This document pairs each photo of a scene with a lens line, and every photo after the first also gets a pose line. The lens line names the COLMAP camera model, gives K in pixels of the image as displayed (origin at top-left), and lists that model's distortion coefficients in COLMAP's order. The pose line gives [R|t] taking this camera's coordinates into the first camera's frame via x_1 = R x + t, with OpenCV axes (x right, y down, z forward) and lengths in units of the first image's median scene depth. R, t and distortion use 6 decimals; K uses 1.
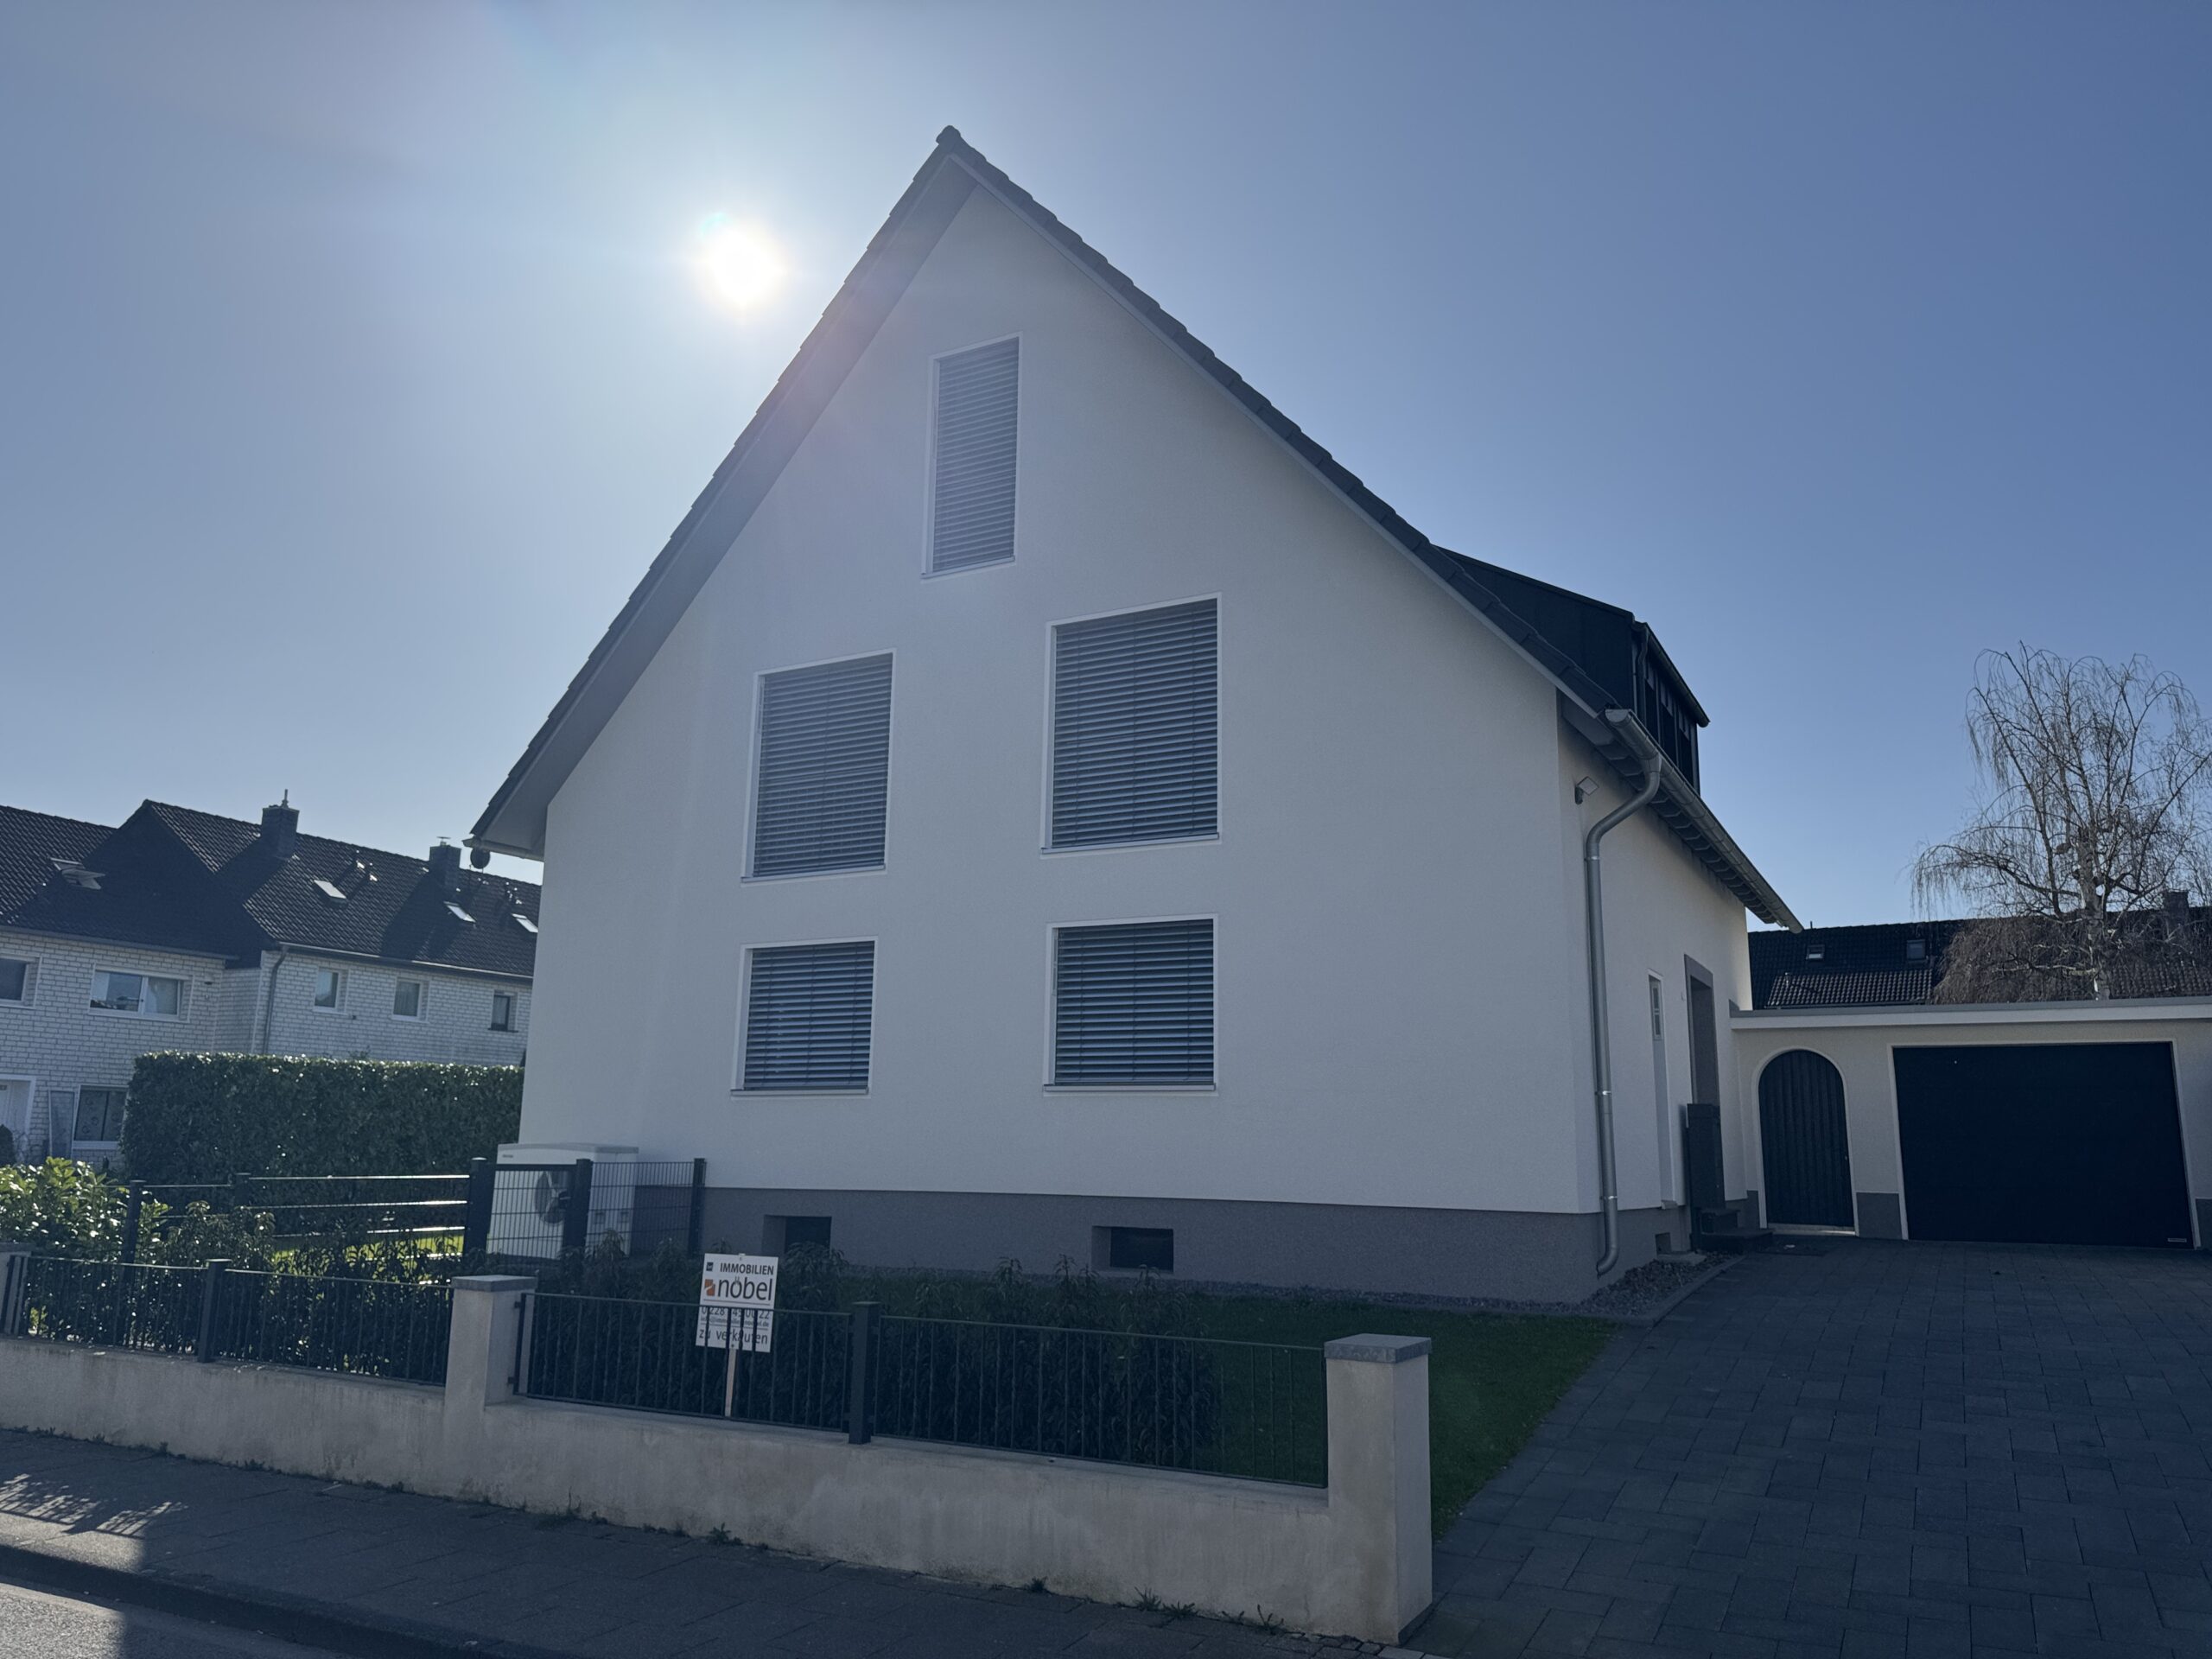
lens RADIAL K [[1570.3, 0, 1106.0], [0, 1570.3, 829.5], [0, 0, 1]] dist [0.006987, -0.000470]
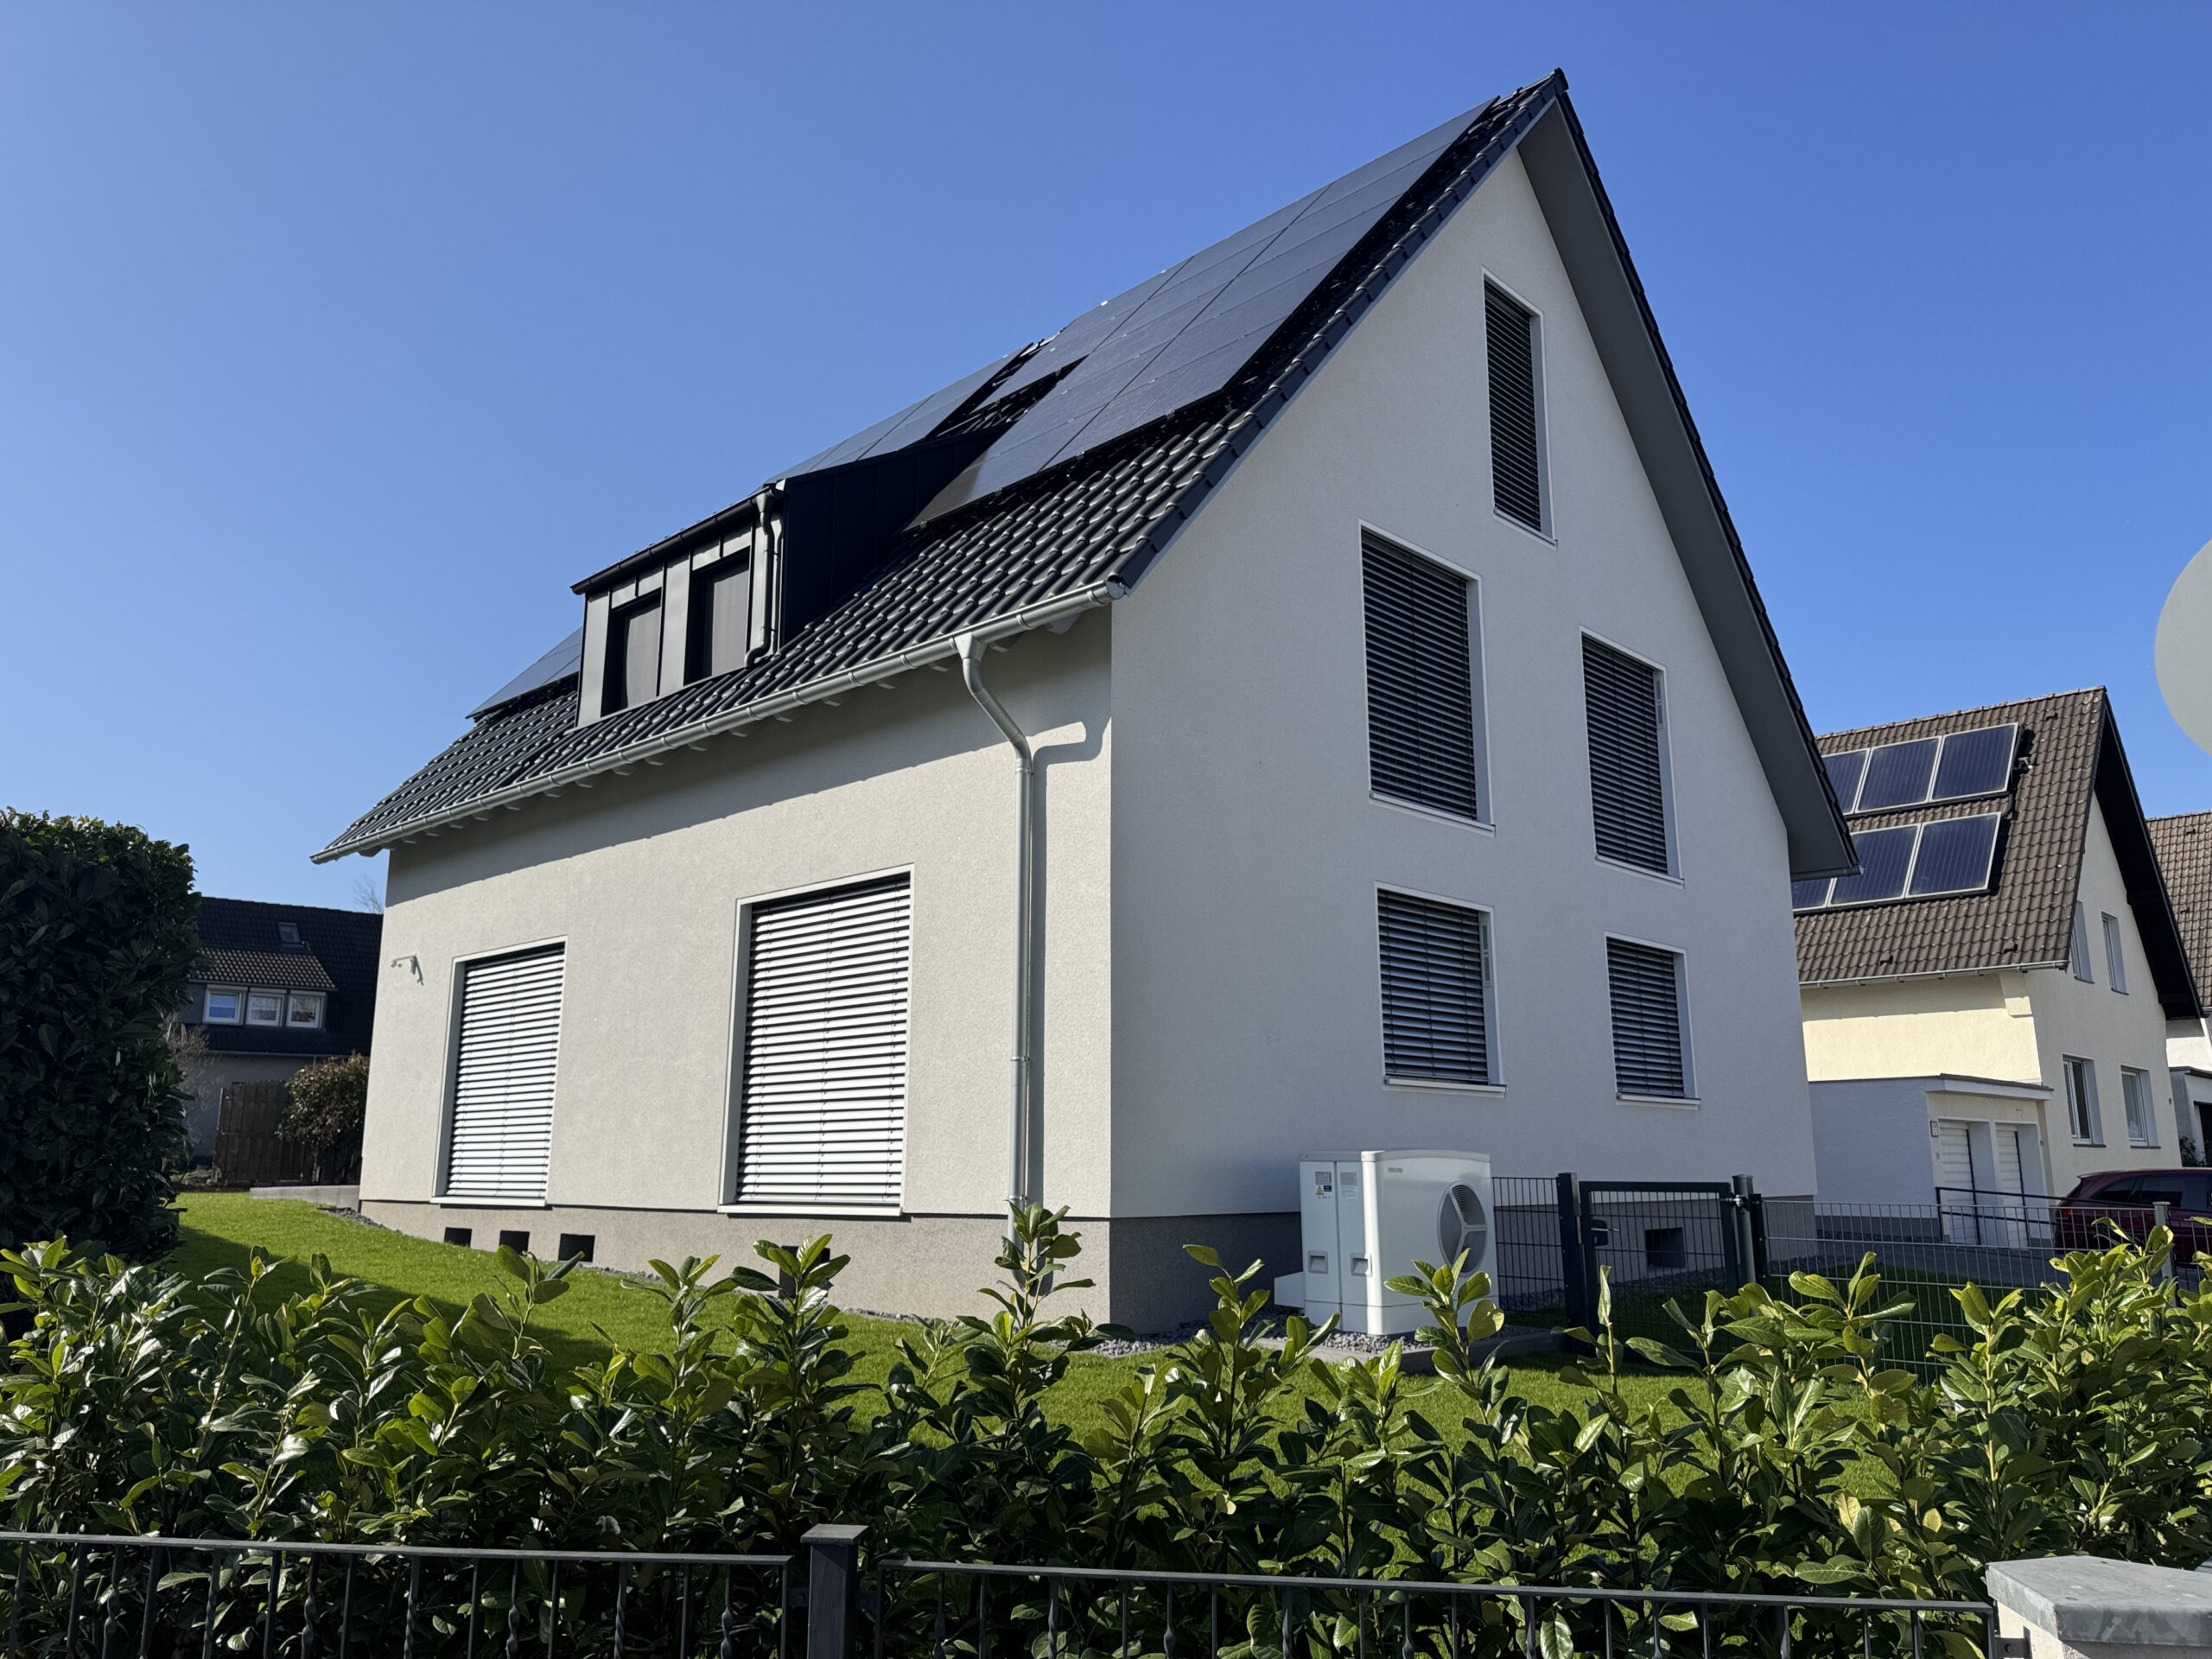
lens RADIAL K [[1570.3, 0, 1106.0], [0, 1570.3, 829.5], [0, 0, 1]] dist [0.006987, -0.000470]
pose [[0.273140, 0.188144, 0.943396, -1.014047], [-0.193381, 0.971407, -0.137741, 0.187290], [-0.942337, -0.144812, 0.301714, 0.929965]]
